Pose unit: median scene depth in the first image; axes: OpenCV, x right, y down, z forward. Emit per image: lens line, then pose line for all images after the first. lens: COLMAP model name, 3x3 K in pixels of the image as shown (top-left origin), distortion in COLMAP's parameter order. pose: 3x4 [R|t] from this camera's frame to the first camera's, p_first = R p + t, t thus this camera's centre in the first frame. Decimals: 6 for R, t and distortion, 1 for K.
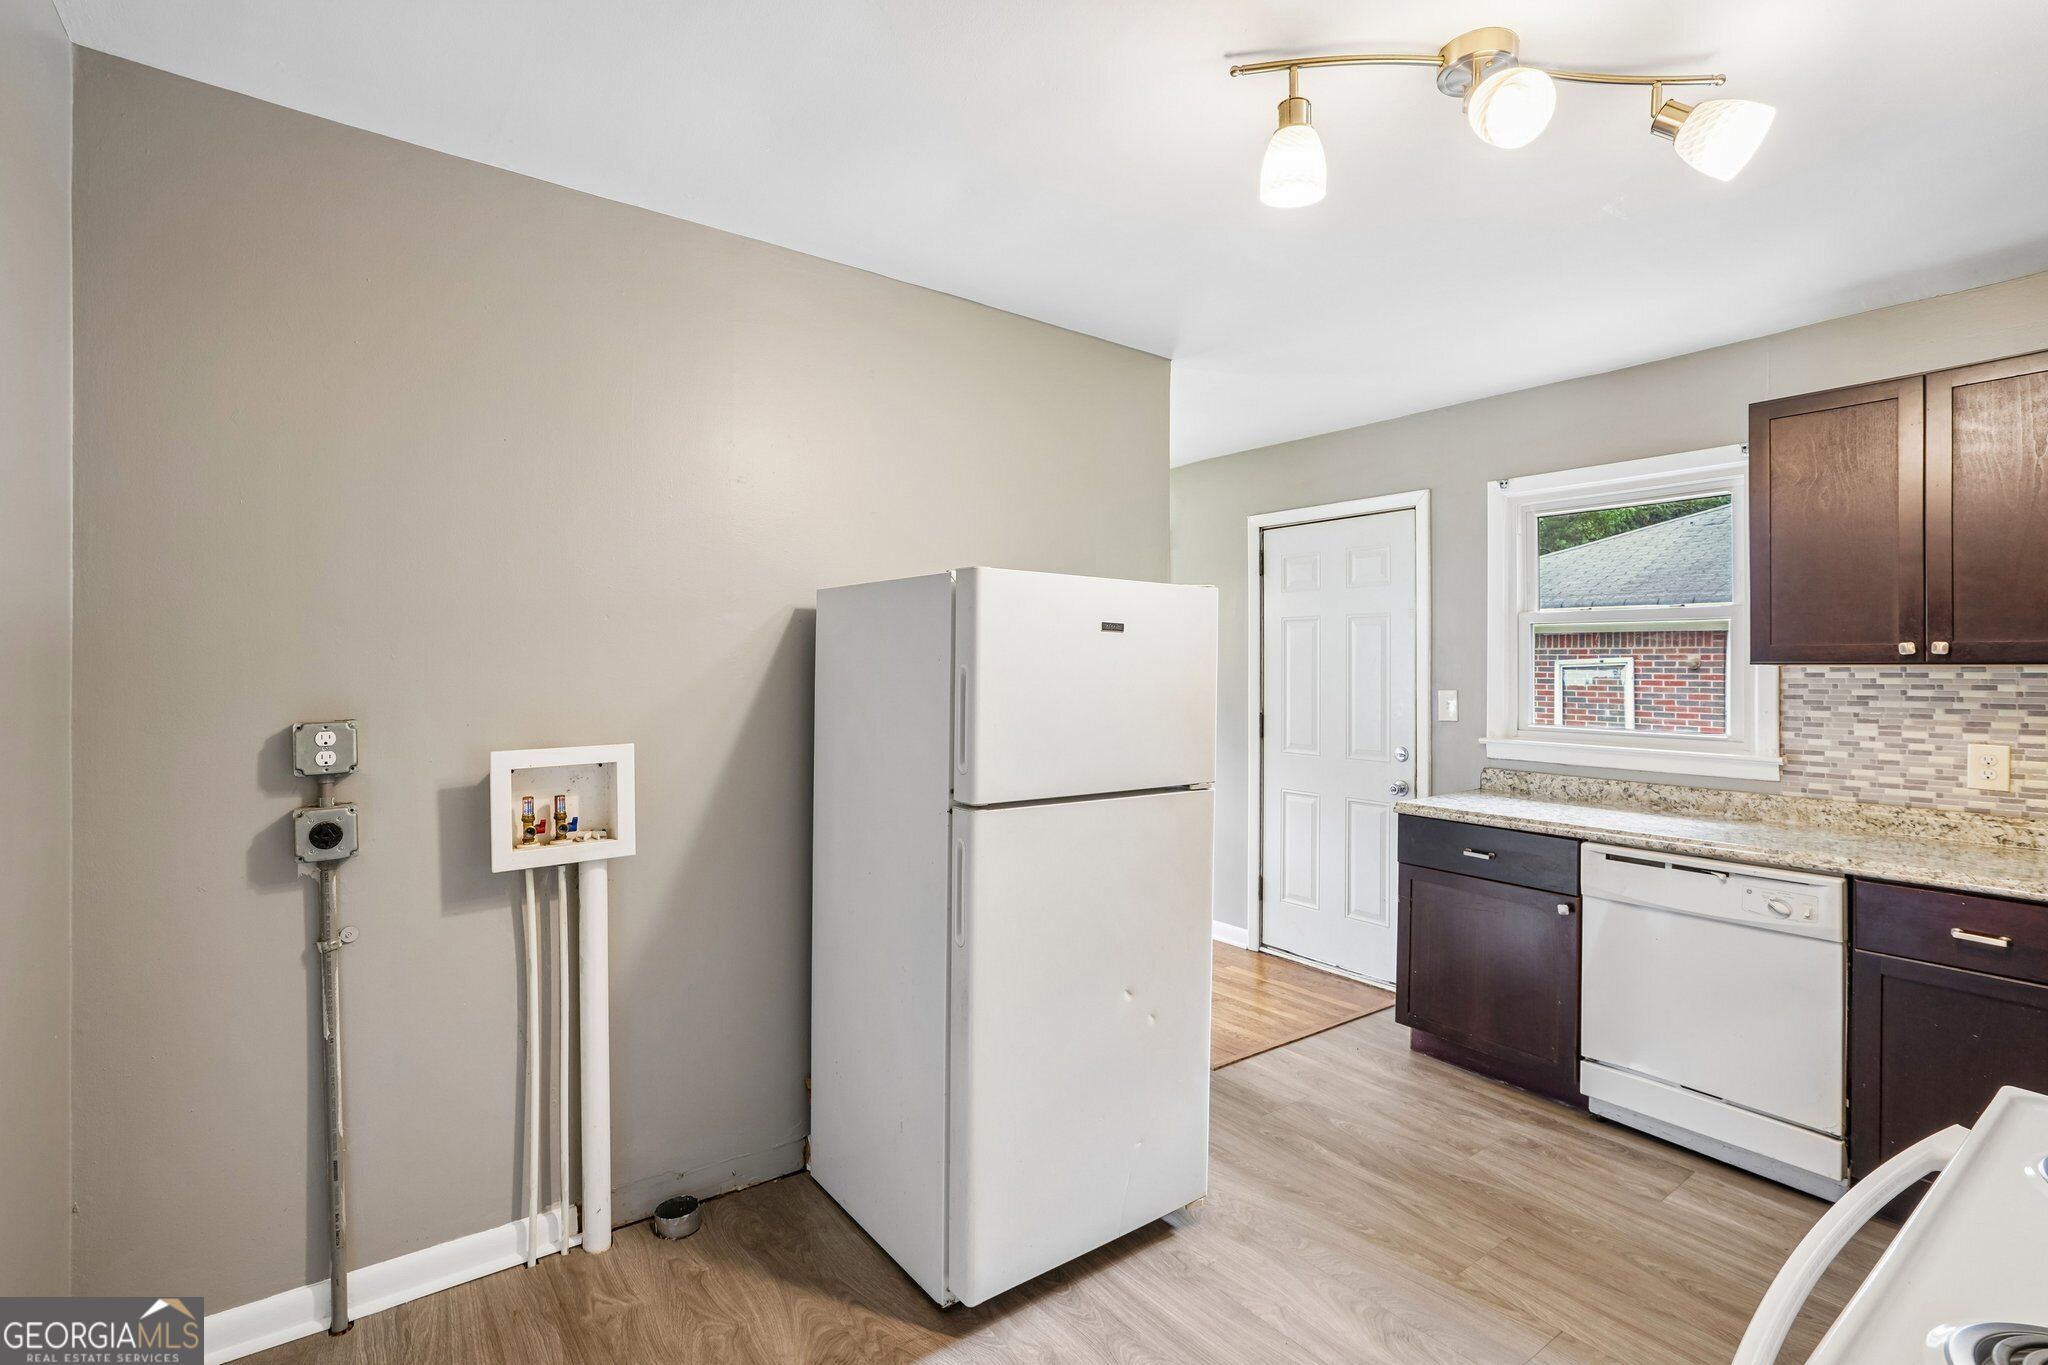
lens RADIAL K [[939.7, 0, 1008.7], [0, 939.7, 712.7], [0, 0, 1]] dist [-0.005659, 0.004511]
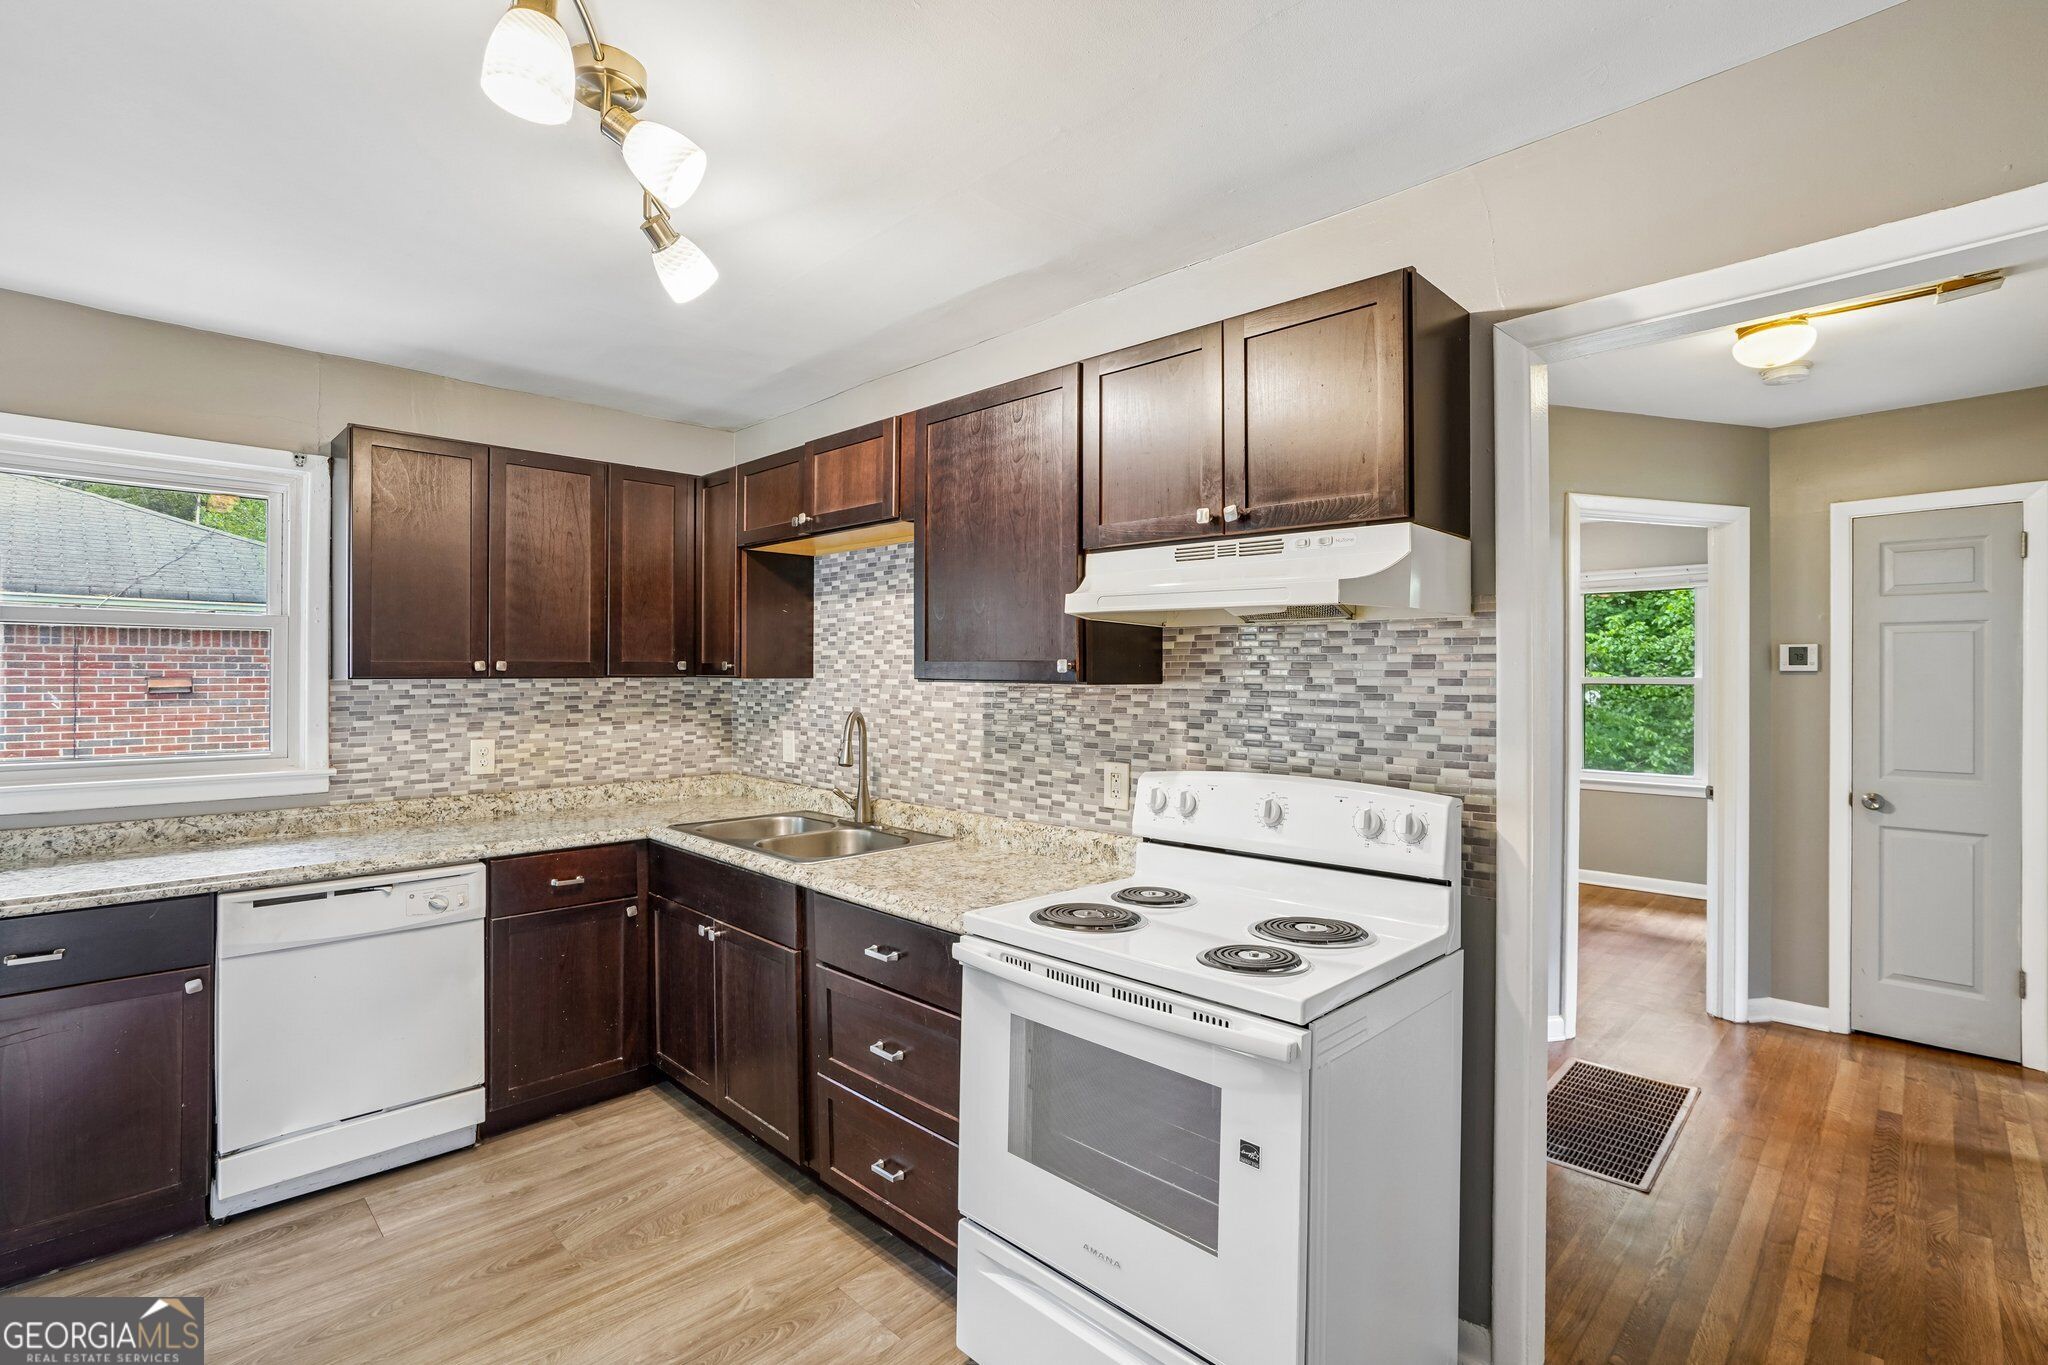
lens RADIAL K [[939.7, 0, 1022.2], [0, 939.7, 687.2], [0, 0, 1]] dist [-0.005659, 0.004511]
pose [[-0.134831, -0.023441, 0.990591, -0.306980], [0.043083, 0.998636, 0.029496, -0.040793], [-0.989931, 0.046654, -0.133638, 0.410890]]
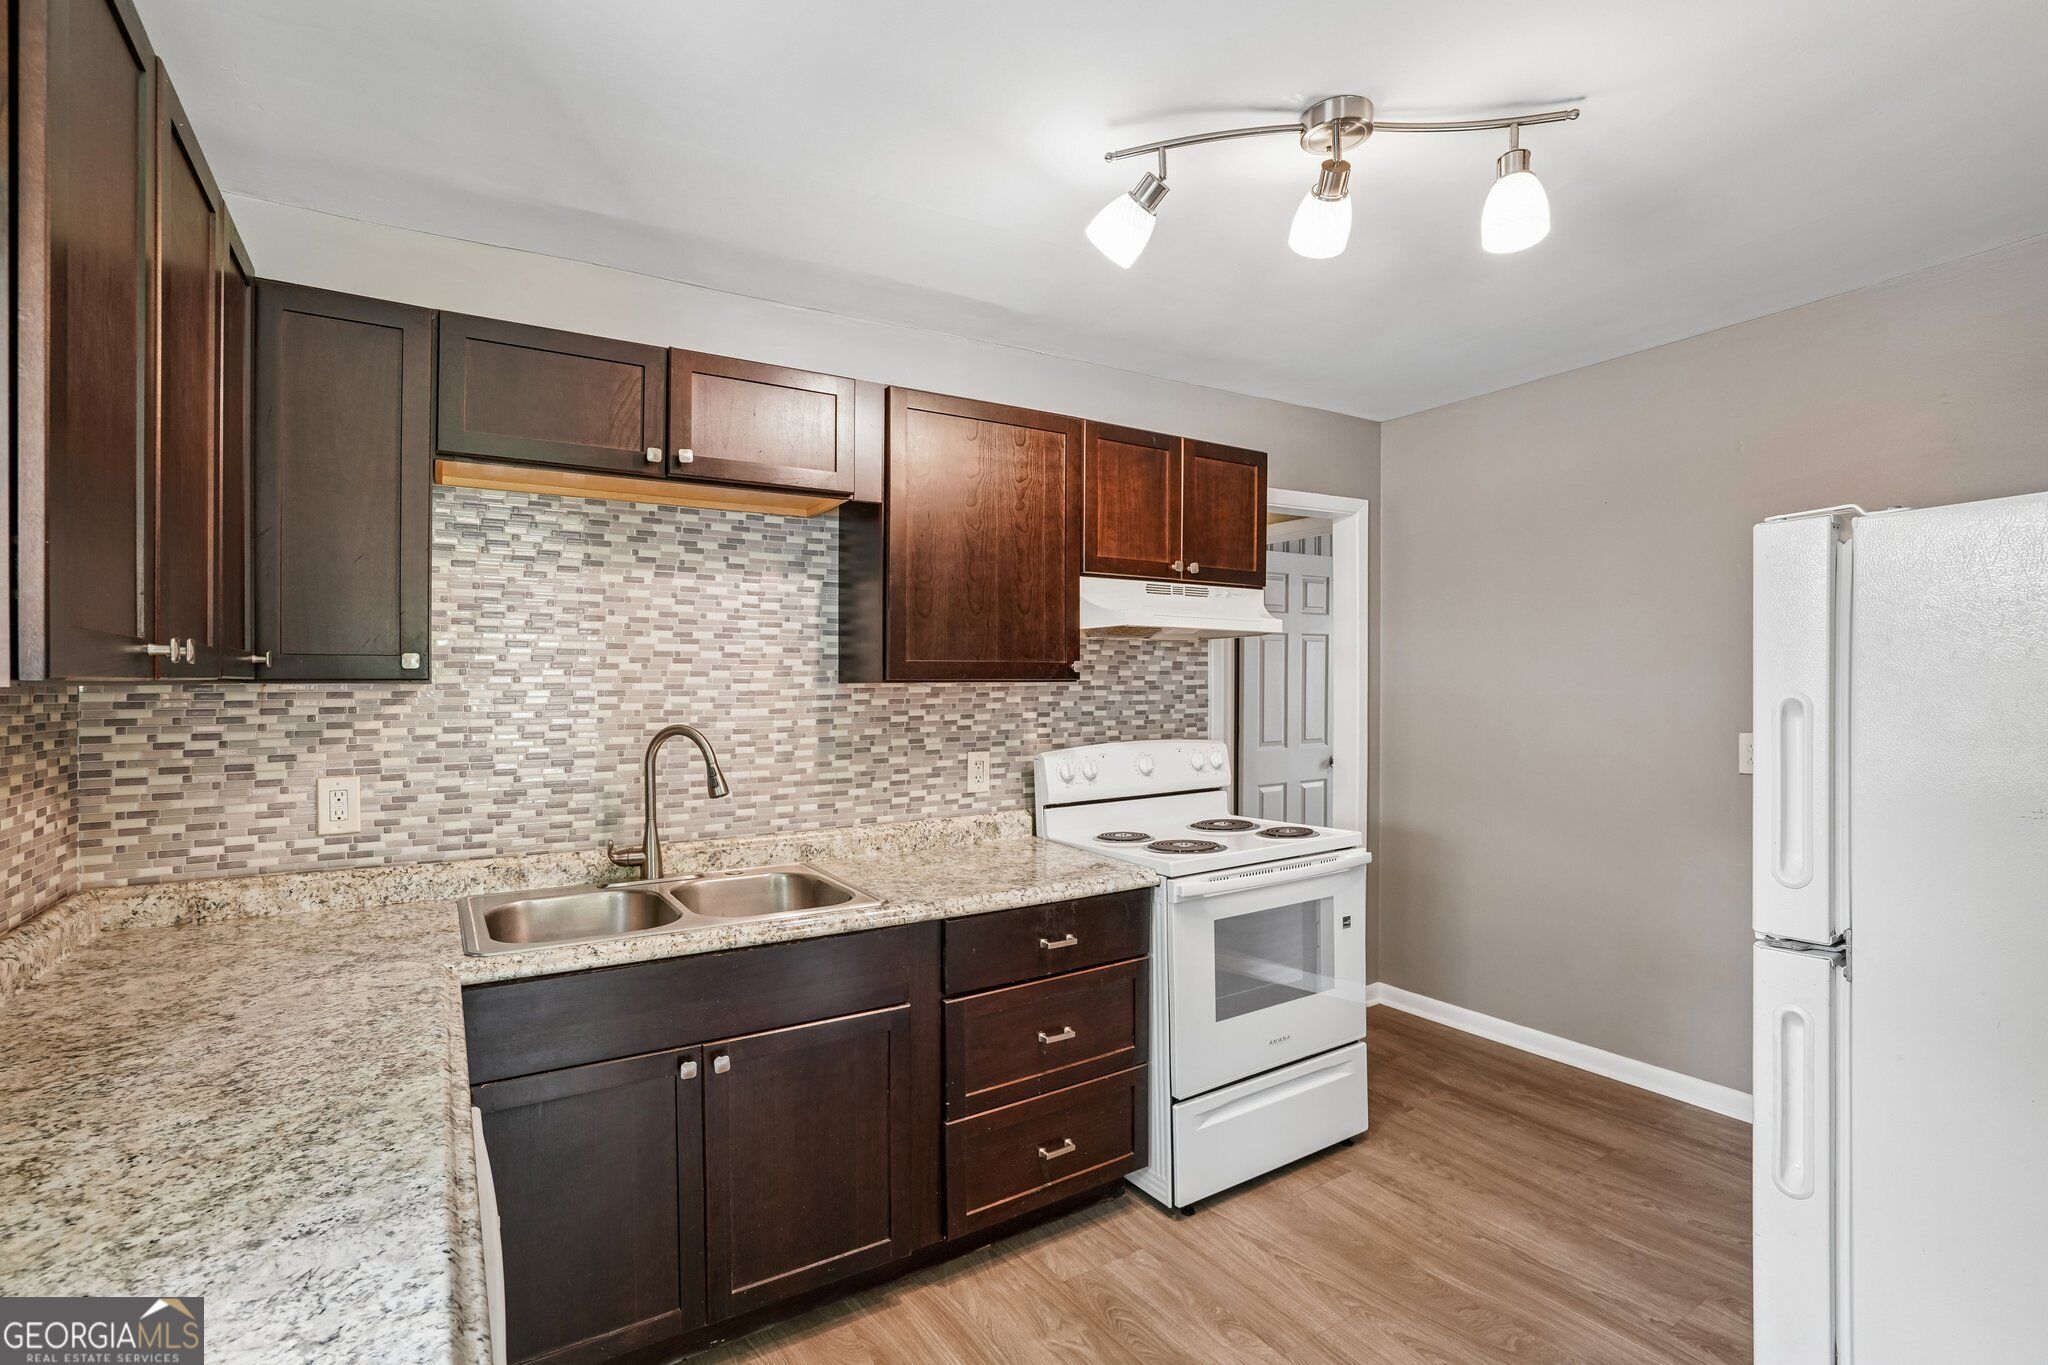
lens RADIAL K [[939.7, 0, 1022.9], [0, 939.7, 690.5], [0, 0, 1]] dist [-0.005659, 0.004511]
pose [[-0.992808, -0.006676, 0.119530, 0.437488], [0.000995, 0.997949, 0.064006, -0.072405], [-0.119712, 0.063664, -0.990765, 1.254953]]
